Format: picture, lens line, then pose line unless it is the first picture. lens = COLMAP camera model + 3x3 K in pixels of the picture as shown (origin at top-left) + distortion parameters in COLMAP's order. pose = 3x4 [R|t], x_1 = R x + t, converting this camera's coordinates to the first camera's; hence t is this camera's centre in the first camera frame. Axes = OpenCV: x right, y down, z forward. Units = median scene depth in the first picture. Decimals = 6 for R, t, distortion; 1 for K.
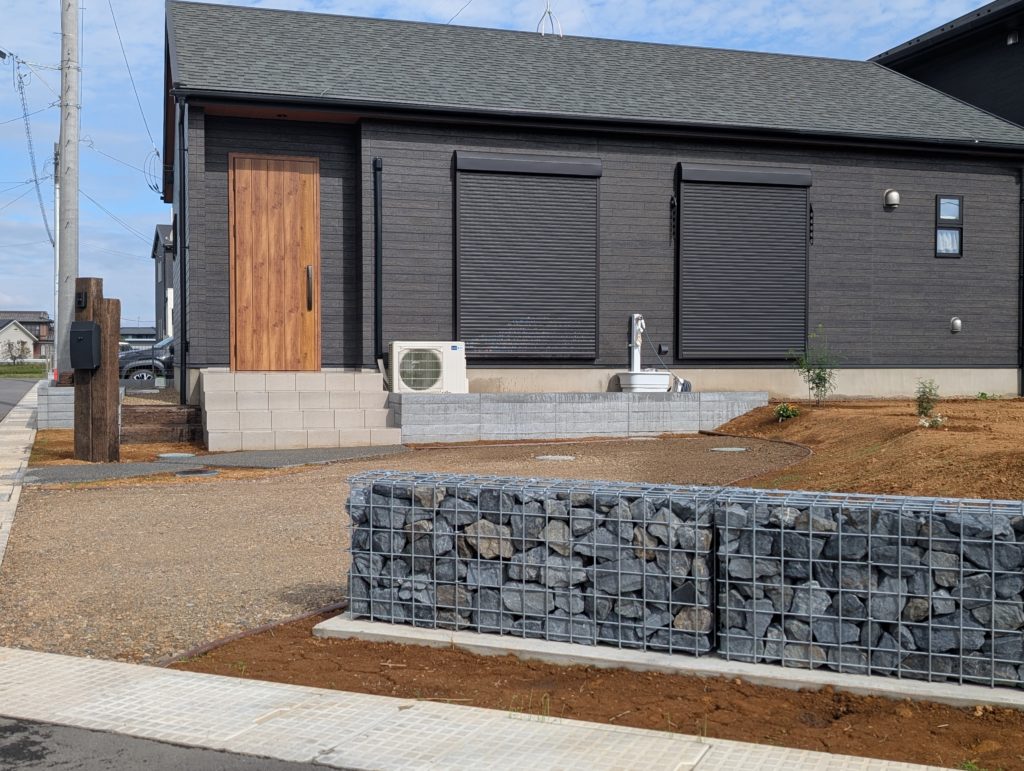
lens RADIAL K [[1176.1, 0, 512.5], [0, 1176.1, 405.6], [0, 0, 1]] dist [0.151077, -0.390261]
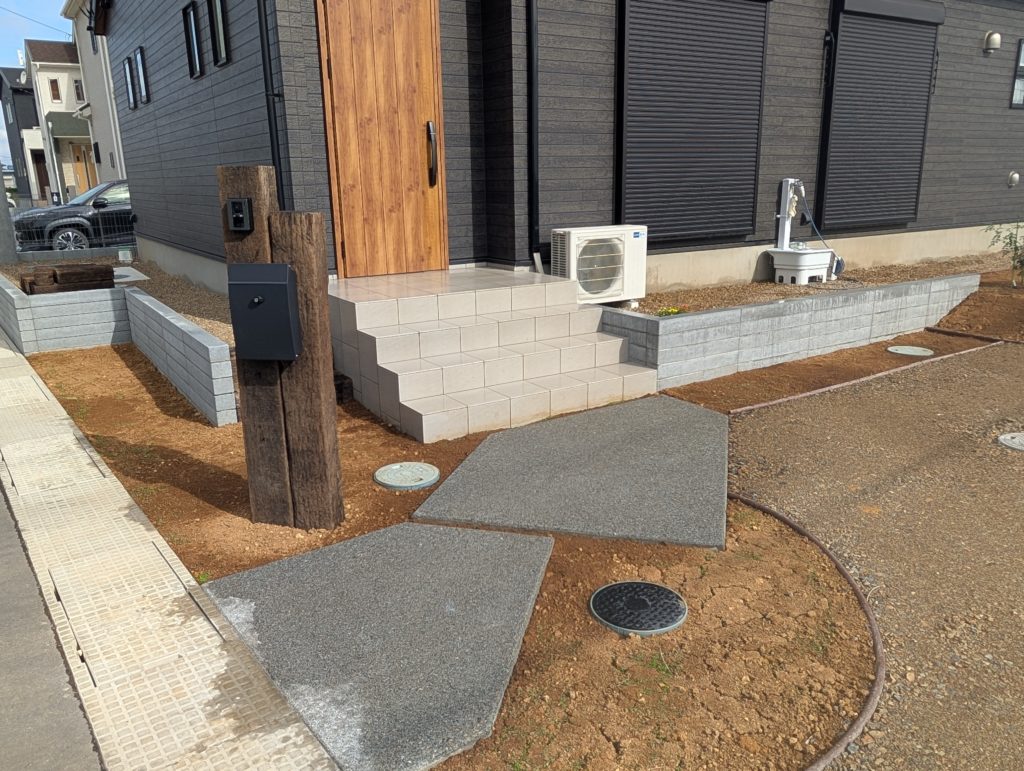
lens RADIAL K [[802.0, 0, 508.1], [0, 802.0, 417.7], [0, 0, 1]] dist [0.000239, 0.000117]
pose [[0.965047, -0.094266, 0.244538, -0.263368], [0.029939, 0.966618, 0.254466, -0.068040], [-0.260363, -0.238250, 0.935654, 0.497096]]
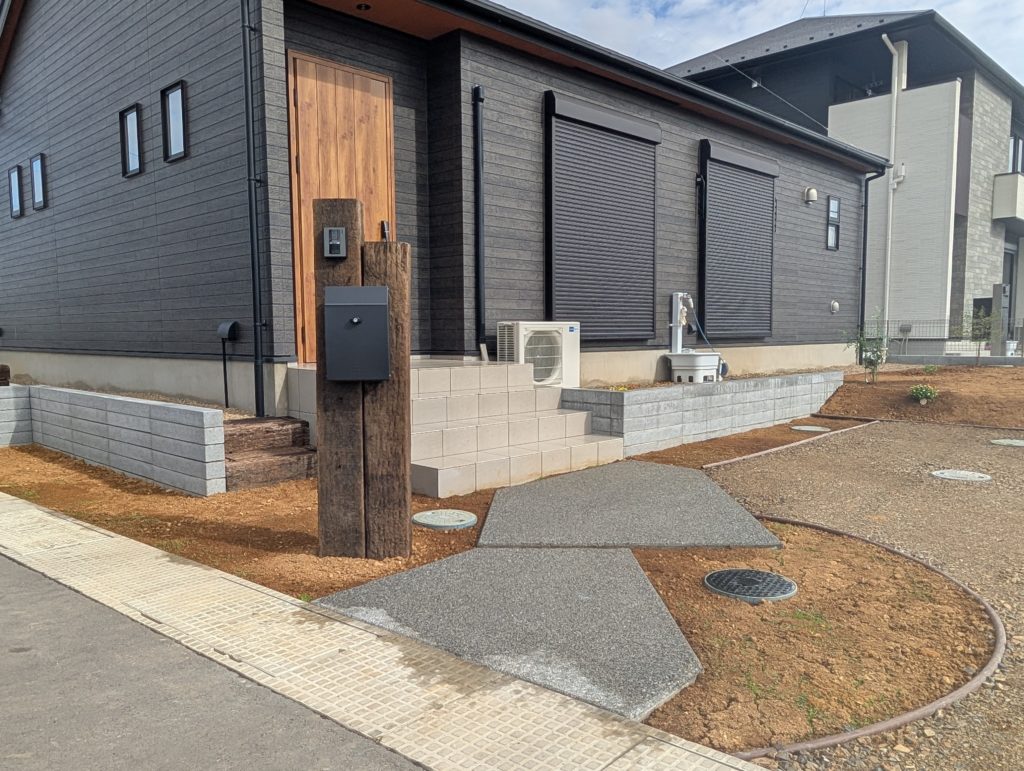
lens RADIAL K [[802.0, 0, 508.1], [0, 802.0, 417.7], [0, 0, 1]] dist [0.000239, 0.000117]
pose [[0.881990, -0.056689, 0.467846, -0.351729], [0.024025, 0.996857, 0.075497, -0.030075], [-0.470655, -0.055348, 0.880580, 0.508022]]
